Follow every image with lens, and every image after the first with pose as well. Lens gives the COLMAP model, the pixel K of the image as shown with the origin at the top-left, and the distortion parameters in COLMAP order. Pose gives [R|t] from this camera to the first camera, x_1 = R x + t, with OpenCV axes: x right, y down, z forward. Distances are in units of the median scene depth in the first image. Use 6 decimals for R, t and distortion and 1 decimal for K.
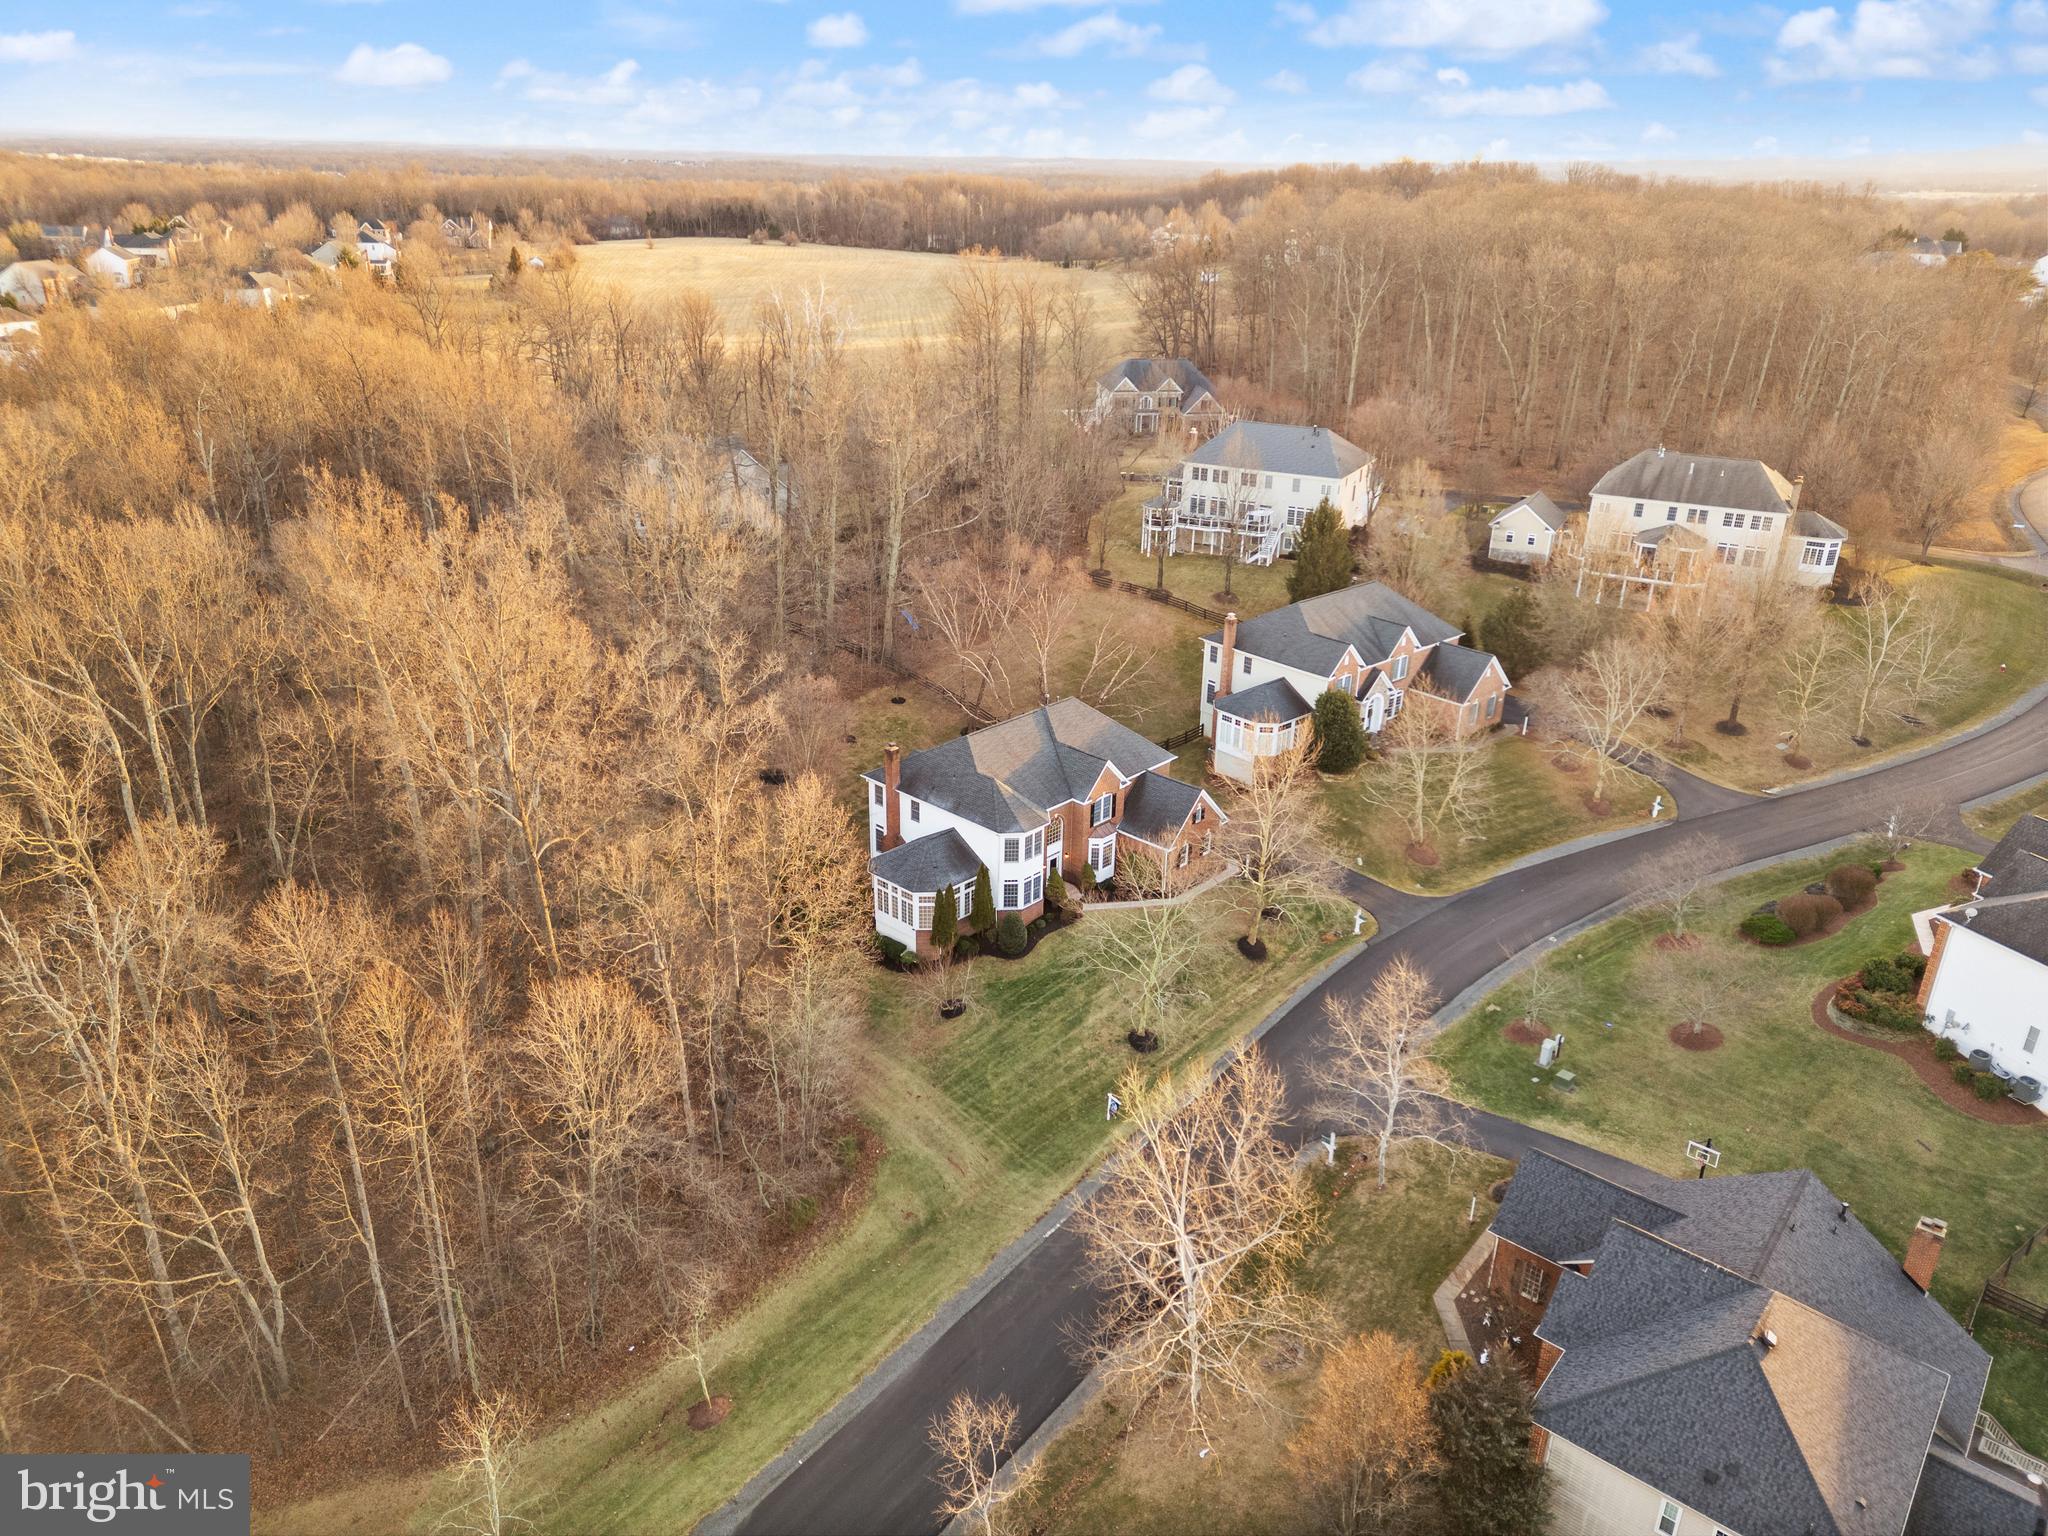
lens RADIAL K [[1417.0, 0, 1024.0], [0, 1417.0, 768.0], [0, 0, 1]] dist [0.096716, -0.076848]
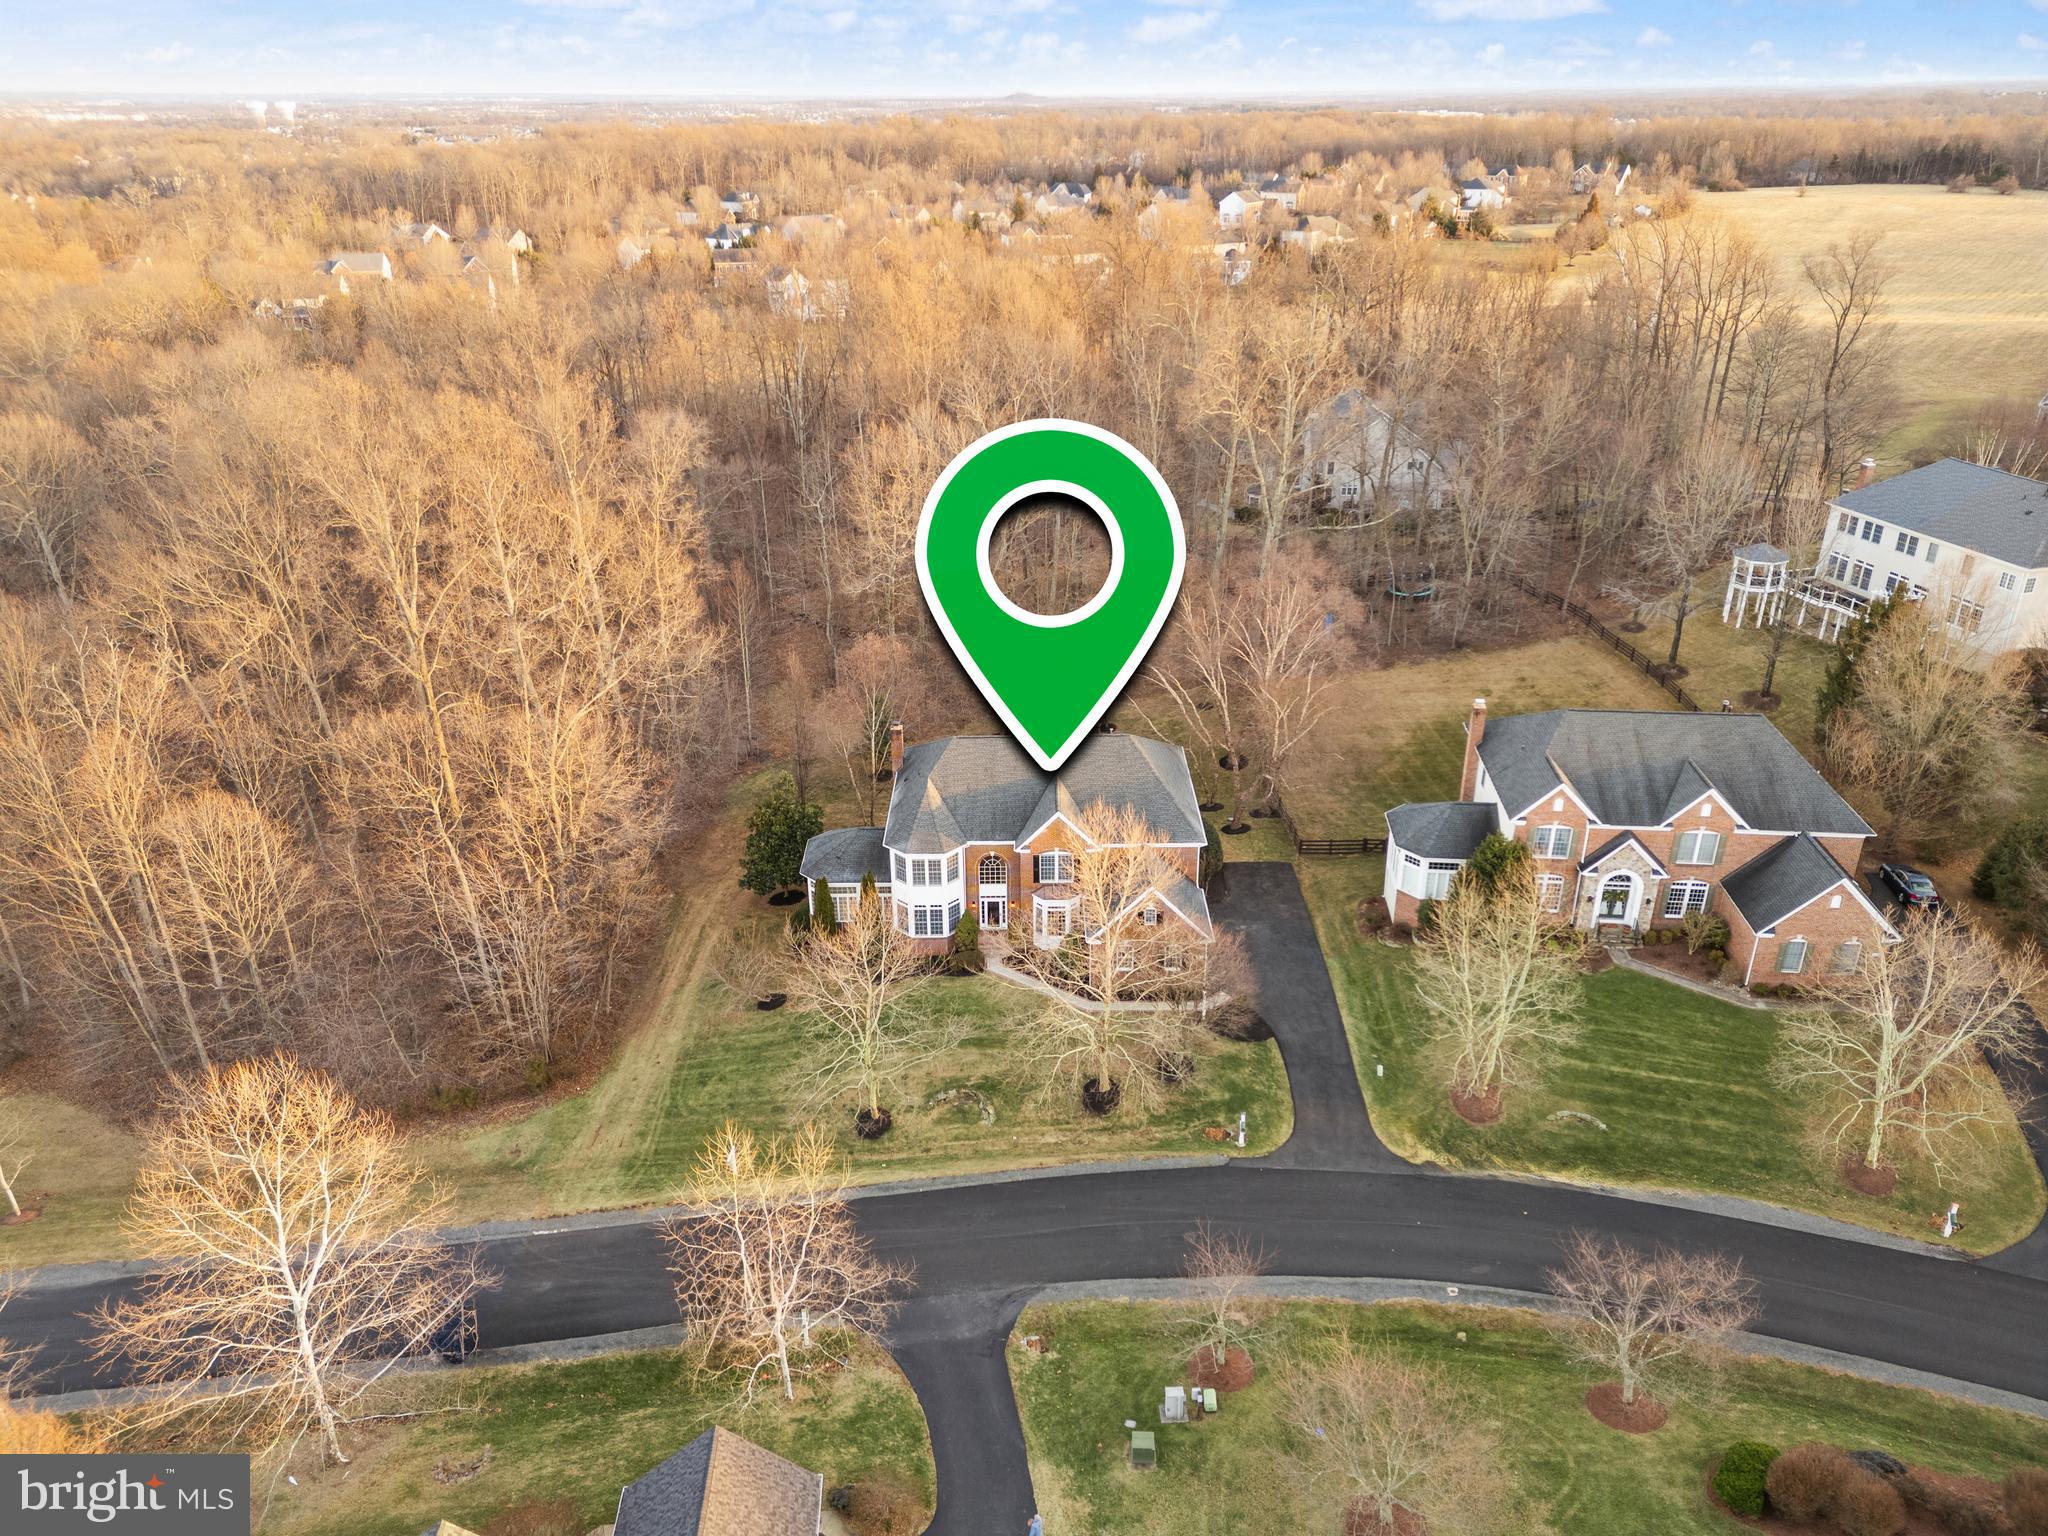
lens RADIAL K [[1417.0, 0, 1024.0], [0, 1417.0, 768.0], [0, 0, 1]] dist [0.096716, -0.076848]
pose [[0.693113, 0.290648, -0.659635, 0.451091], [-0.270447, 0.953111, 0.135785, -0.105512], [0.668171, 0.084282, 0.739219, 0.288310]]
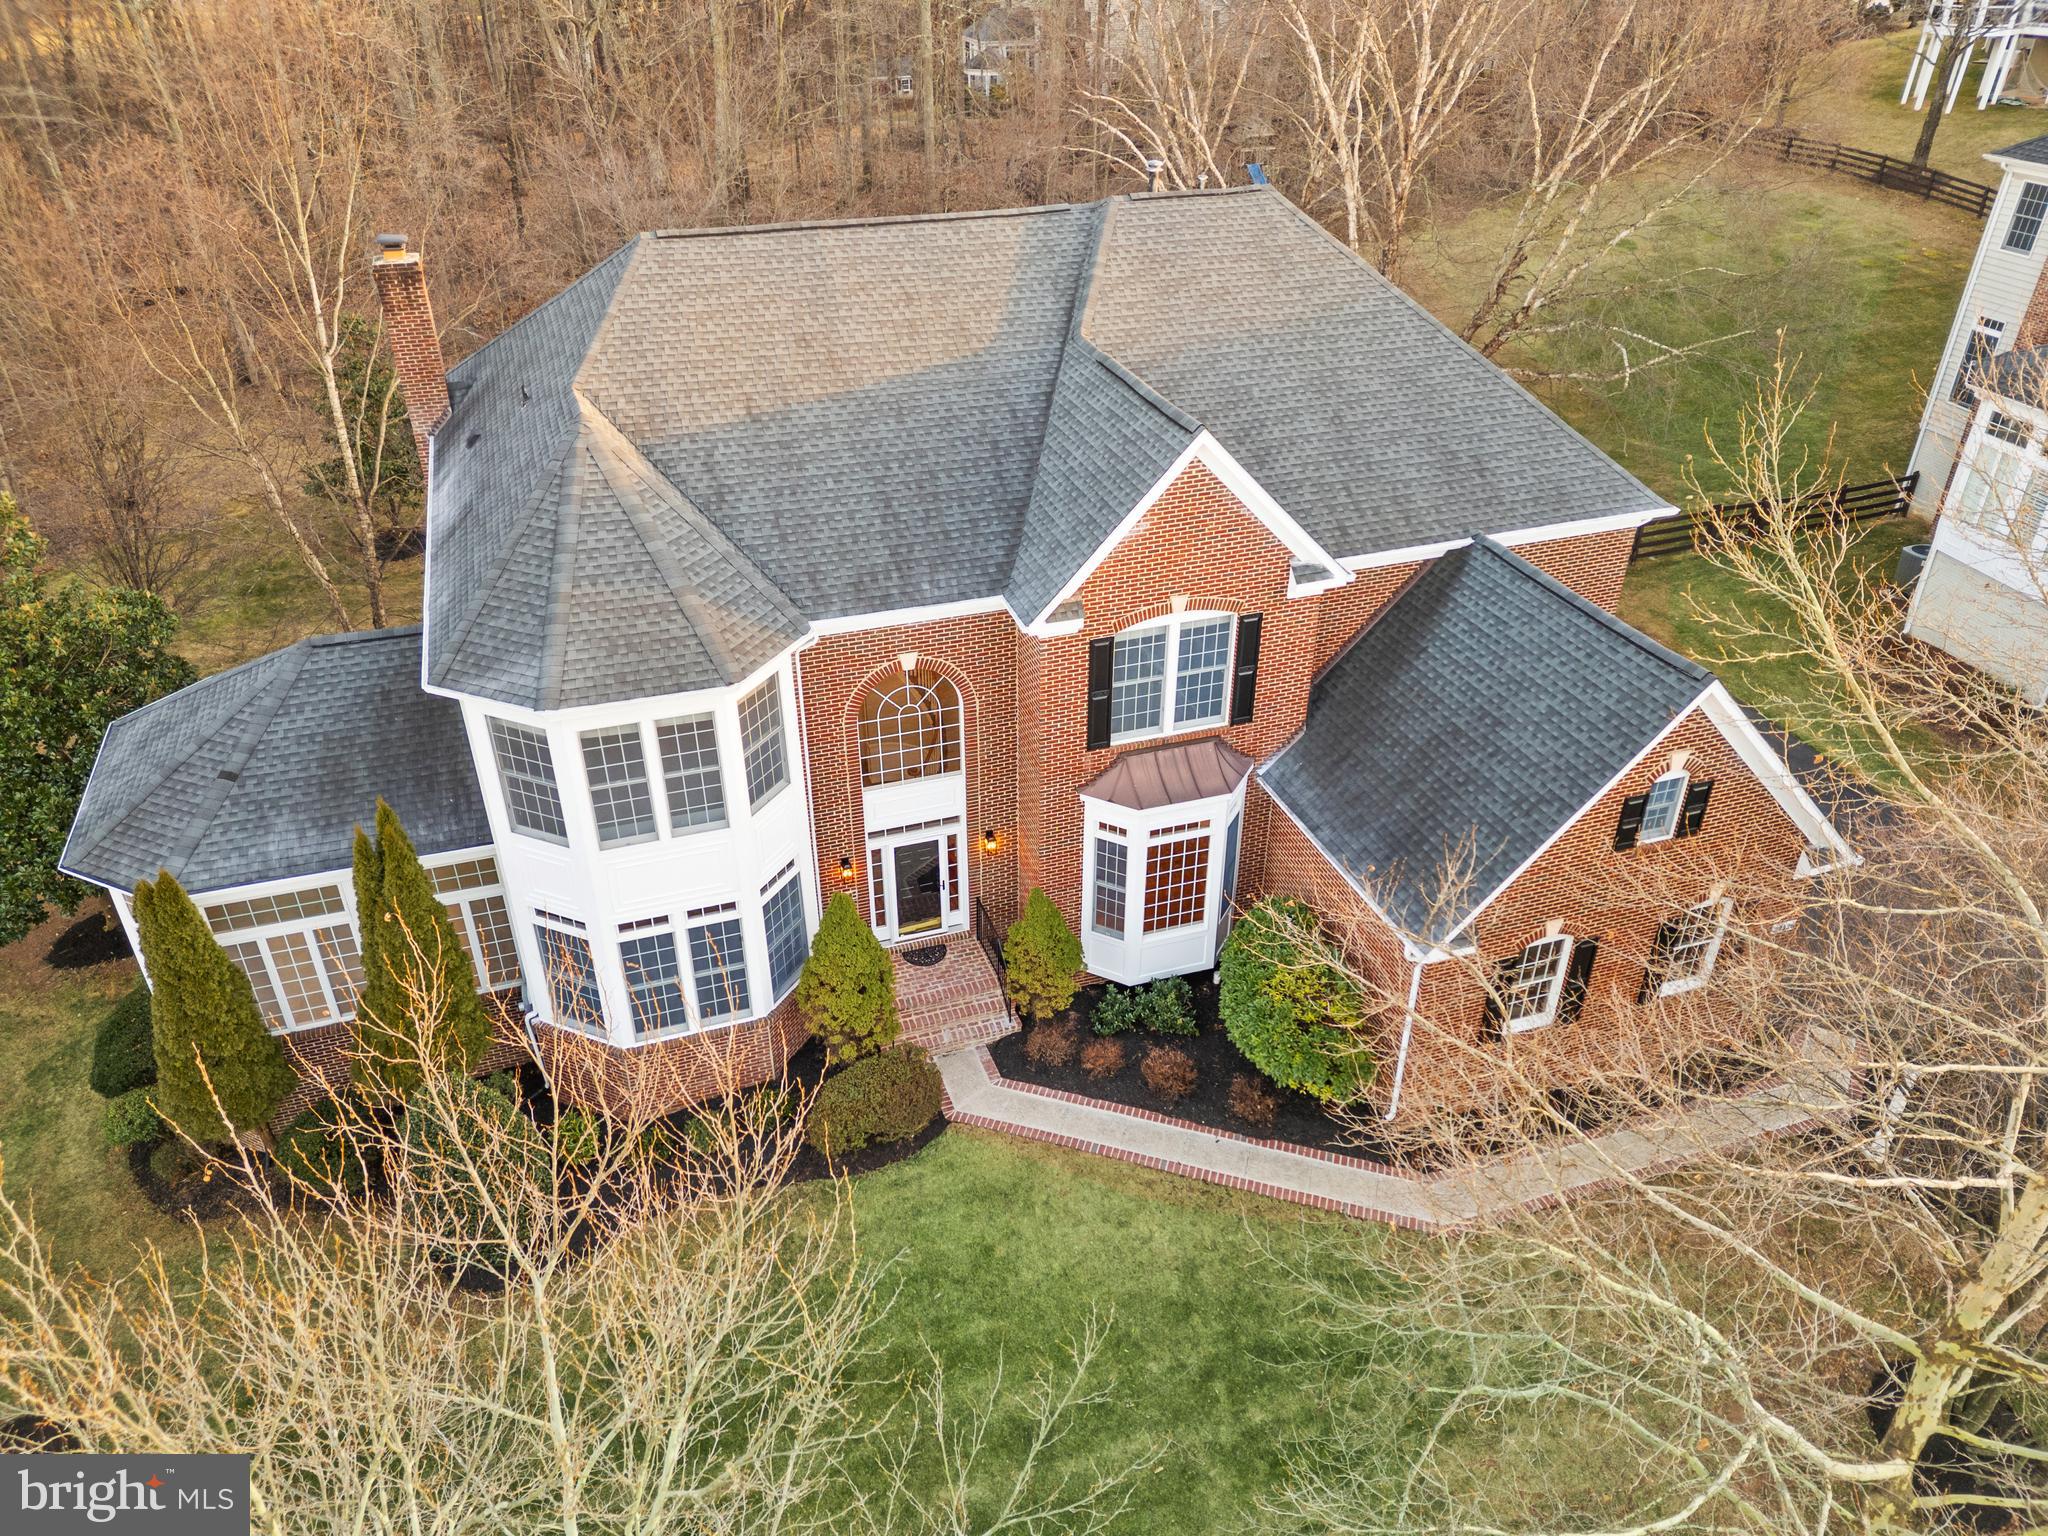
lens RADIAL K [[1417.0, 0, 1024.0], [0, 1417.0, 768.0], [0, 0, 1]] dist [0.096716, -0.076848]
pose [[0.884161, 0.234038, -0.404334, 0.098028], [-0.170951, 0.967524, 0.186207, 0.005407], [0.434782, -0.095516, 0.895456, 0.628088]]
